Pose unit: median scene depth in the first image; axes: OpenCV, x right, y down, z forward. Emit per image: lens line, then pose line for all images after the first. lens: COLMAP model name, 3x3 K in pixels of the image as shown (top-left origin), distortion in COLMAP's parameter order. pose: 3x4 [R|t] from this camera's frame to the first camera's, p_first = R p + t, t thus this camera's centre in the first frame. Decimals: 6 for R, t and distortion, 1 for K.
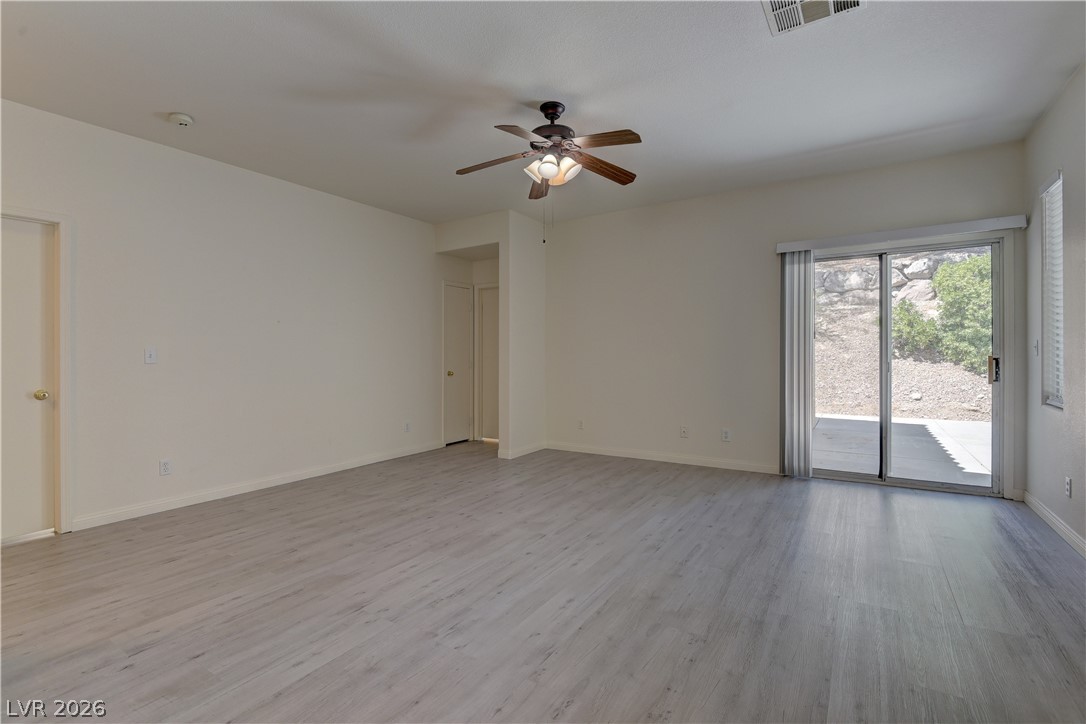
lens RADIAL K [[496.5, 0, 546.3], [0, 496.5, 351.3], [0, 0, 1]] dist [-0.000732, -0.001005]
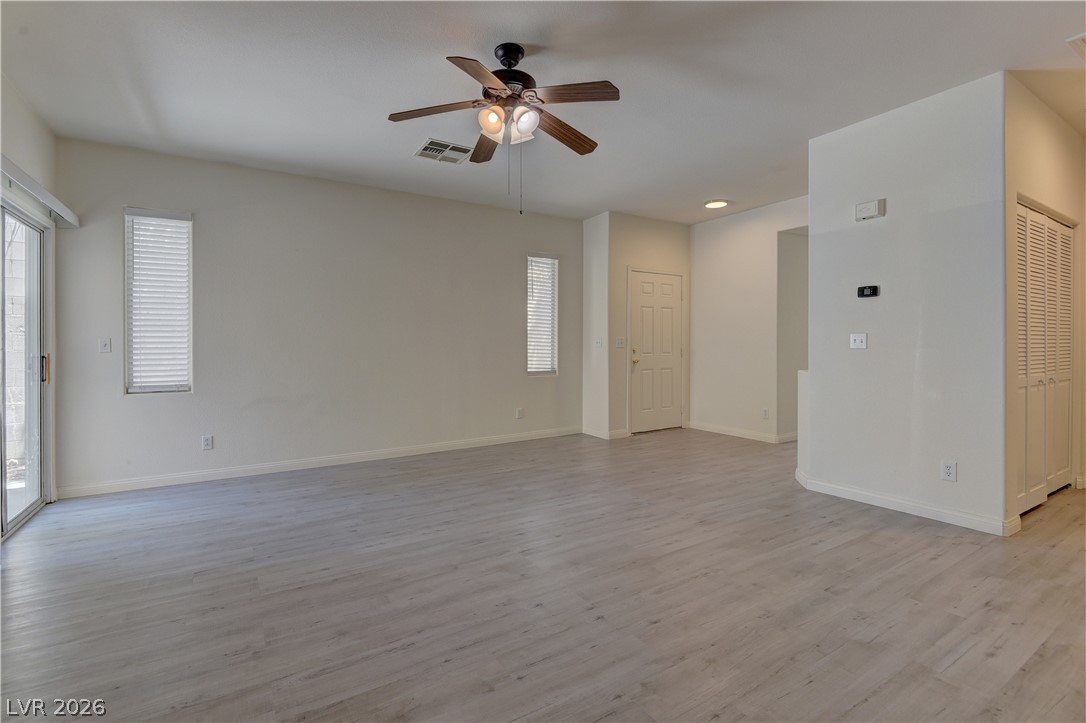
lens RADIAL K [[496.5, 0, 540.8], [0, 496.5, 361.1], [0, 0, 1]] dist [-0.000732, -0.001005]
pose [[-0.902999, 0.001483, 0.429640, -0.441144], [0.012446, 0.999665, 0.022707, 0.018556], [-0.429462, 0.025852, -0.902715, 1.907677]]
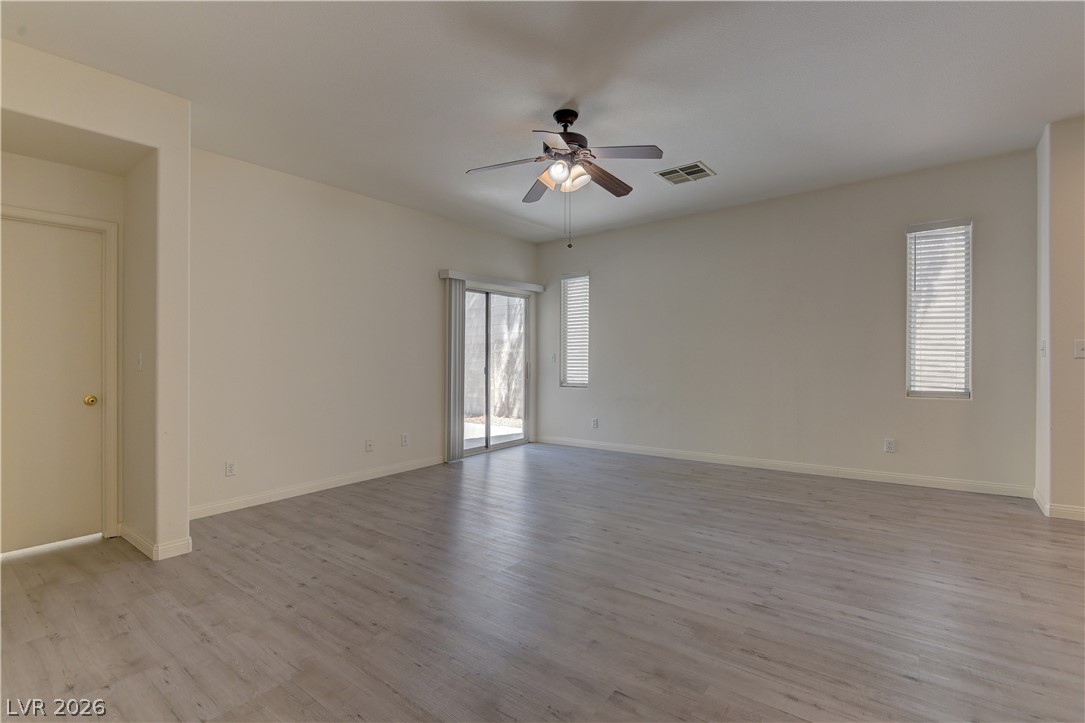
lens RADIAL K [[496.0, 0, 541.5], [0, 496.0, 365.4], [0, 0, 1]] dist [-0.000732, -0.001005]
pose [[0.094407, -0.003887, 0.995526, -1.098376], [0.005968, 0.999977, 0.003339, 0.019123], [-0.995516, 0.005626, 0.094428, 1.042369]]
